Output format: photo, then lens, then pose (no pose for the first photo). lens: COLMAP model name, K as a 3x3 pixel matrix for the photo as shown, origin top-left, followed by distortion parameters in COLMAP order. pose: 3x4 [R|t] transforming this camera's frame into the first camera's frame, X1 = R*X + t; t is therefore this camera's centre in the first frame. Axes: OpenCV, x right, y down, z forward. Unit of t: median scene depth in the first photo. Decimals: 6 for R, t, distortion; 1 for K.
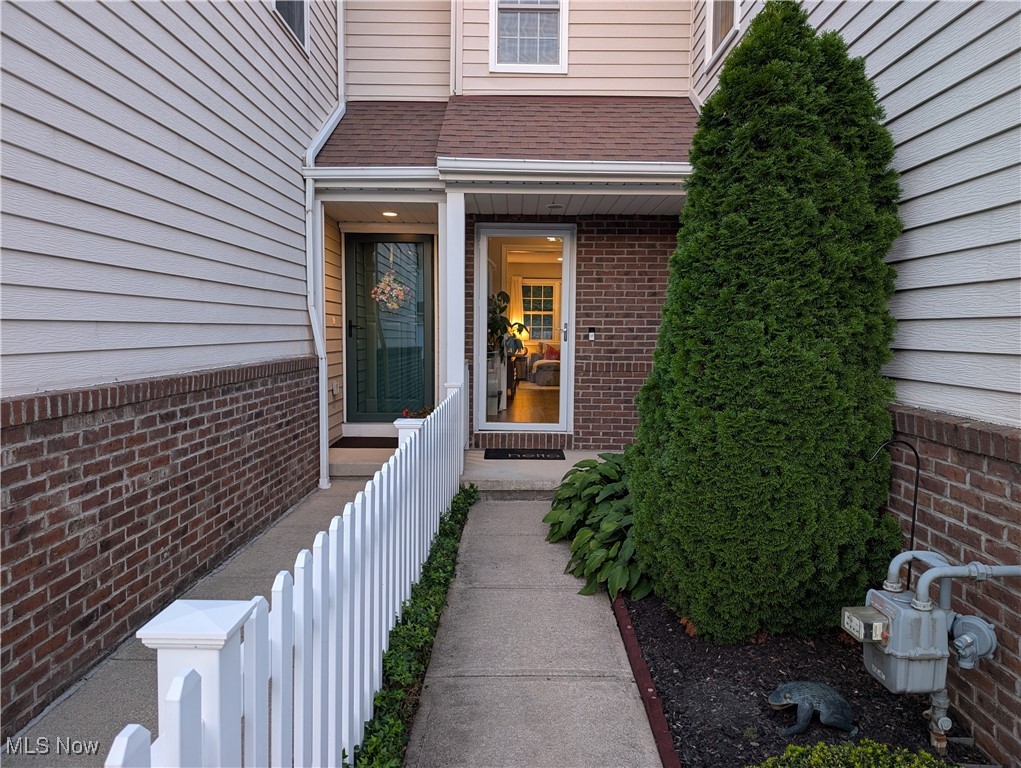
lens RADIAL K [[740.8, 0, 510.5], [0, 740.8, 378.9], [0, 0, 1]] dist [0.000776, -0.009234]
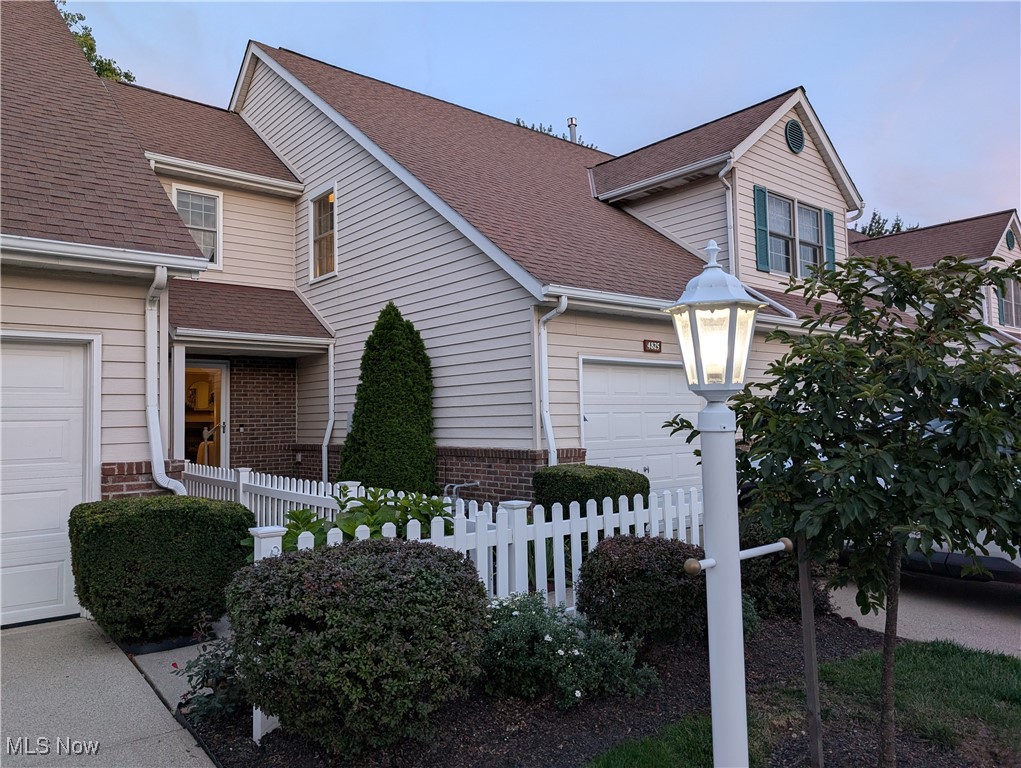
lens RADIAL K [[740.8, 0, 510.5], [0, 740.8, 378.9], [0, 0, 1]] dist [0.000776, -0.009234]
pose [[0.763215, 0.010645, 0.646057, -1.145978], [0.070425, 0.992537, -0.099551, 0.081817], [-0.642295, 0.121477, 0.756770, -1.443128]]
